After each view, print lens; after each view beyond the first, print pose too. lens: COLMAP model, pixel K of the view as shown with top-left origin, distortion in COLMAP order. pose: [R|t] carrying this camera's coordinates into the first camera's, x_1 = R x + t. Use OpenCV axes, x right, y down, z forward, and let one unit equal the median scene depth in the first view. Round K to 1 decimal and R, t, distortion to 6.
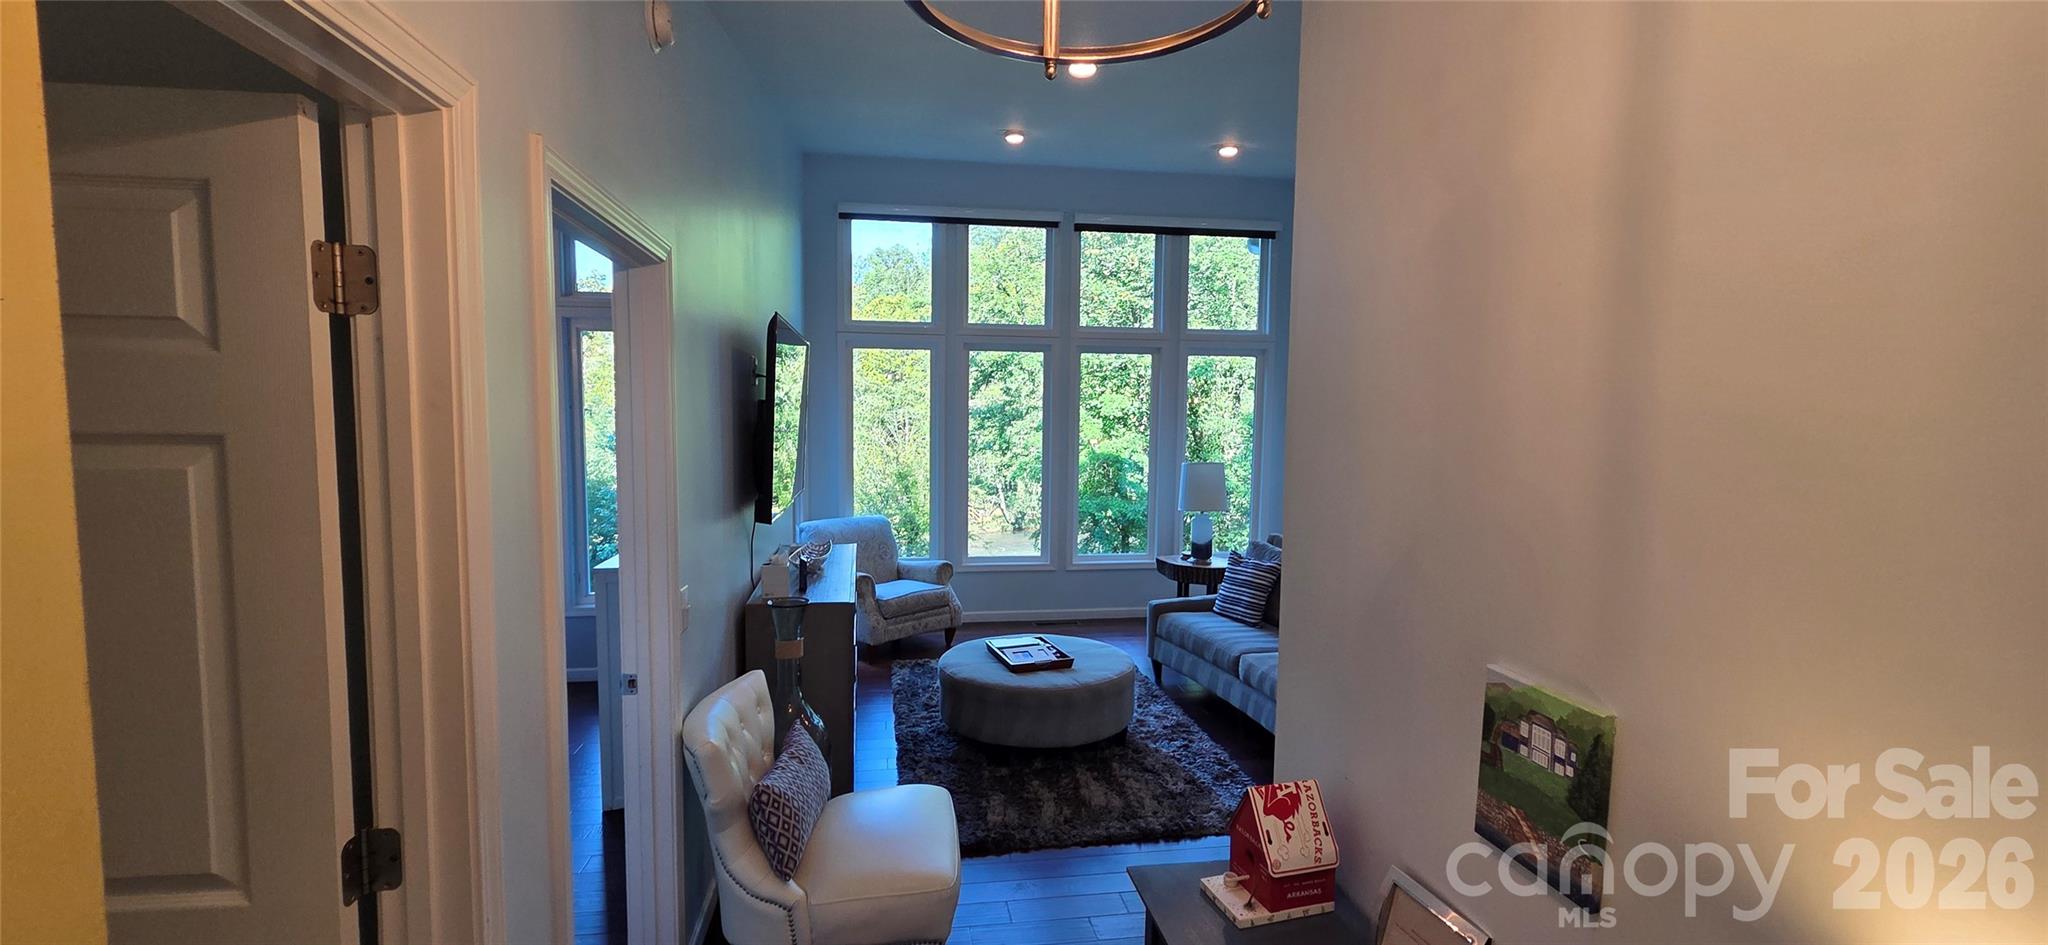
lens RADIAL K [[840.0, 0, 1012.7], [0, 840.0, 476.4], [0, 0, 1]] dist [0.007815, -0.000611]
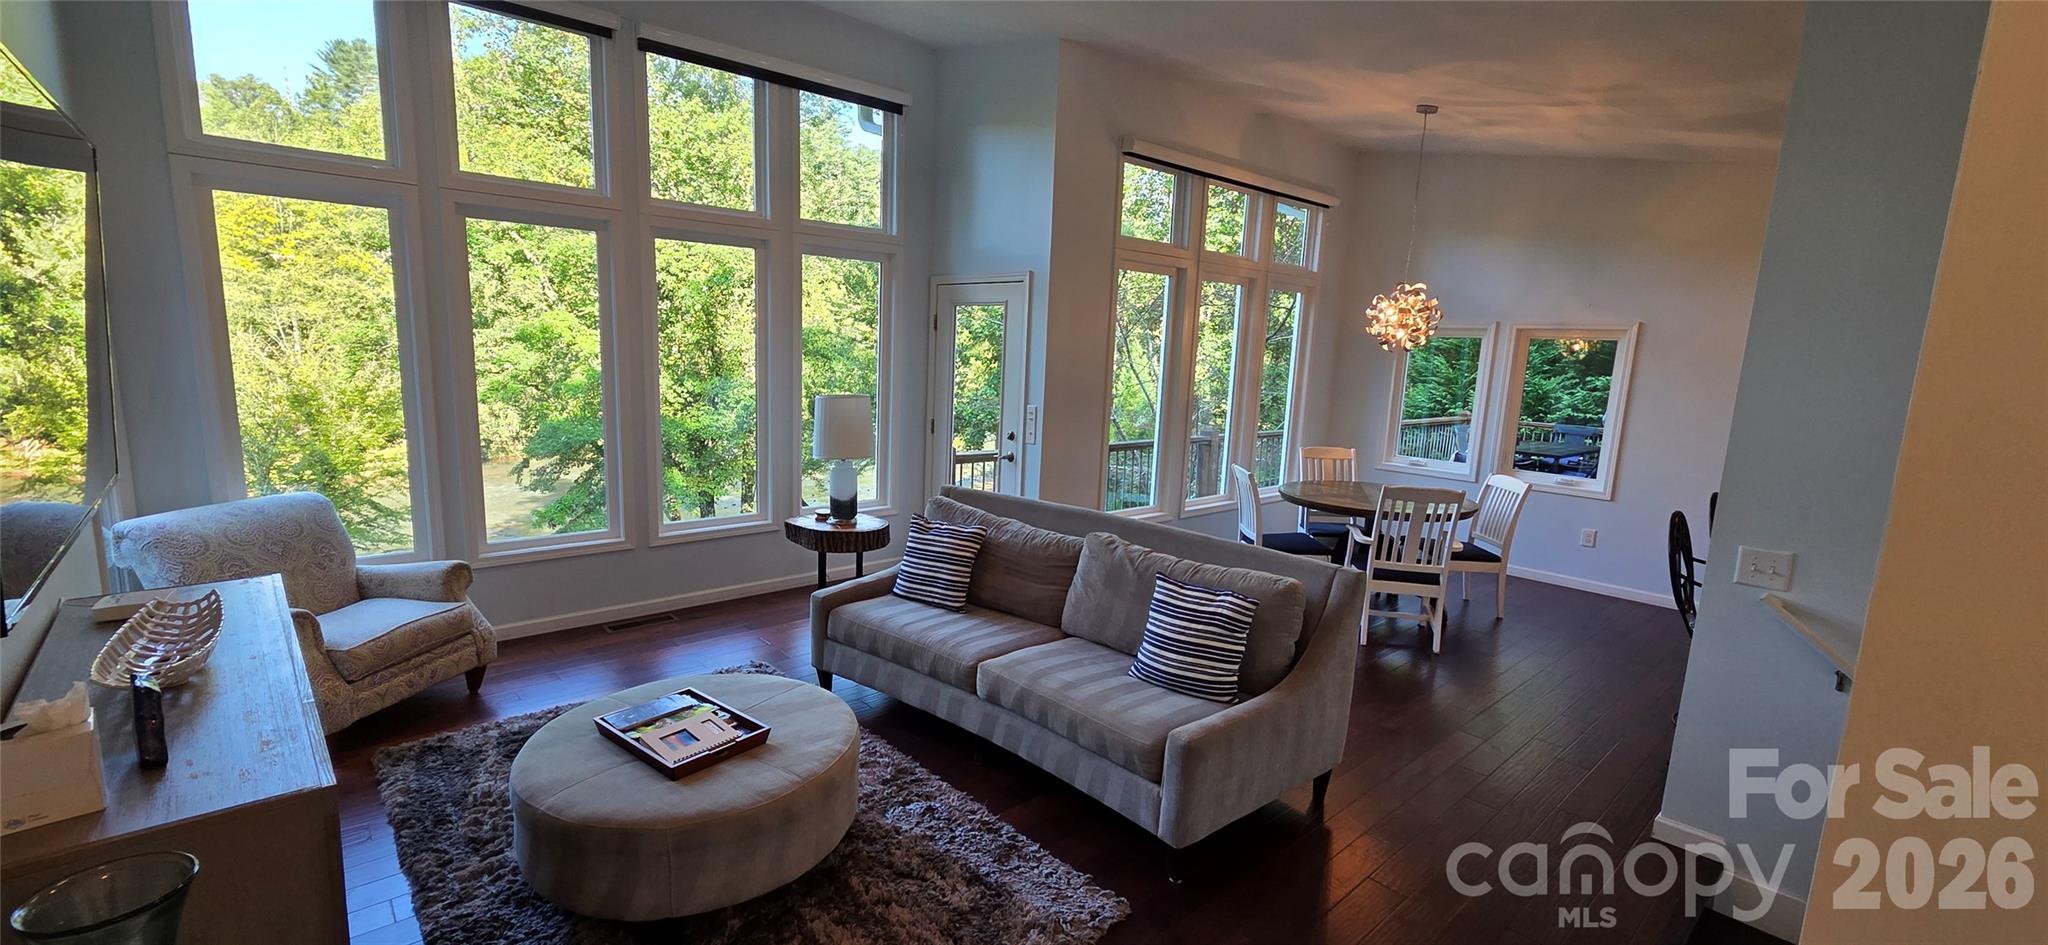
lens RADIAL K [[840.0, 0, 1008.3], [0, 840.0, 480.7], [0, 0, 1]] dist [0.007815, -0.000611]
pose [[0.841066, -0.066756, 0.536797, -0.065524], [0.010144, 0.994128, 0.107736, -0.019894], [-0.540837, -0.085168, 0.836804, 0.259539]]
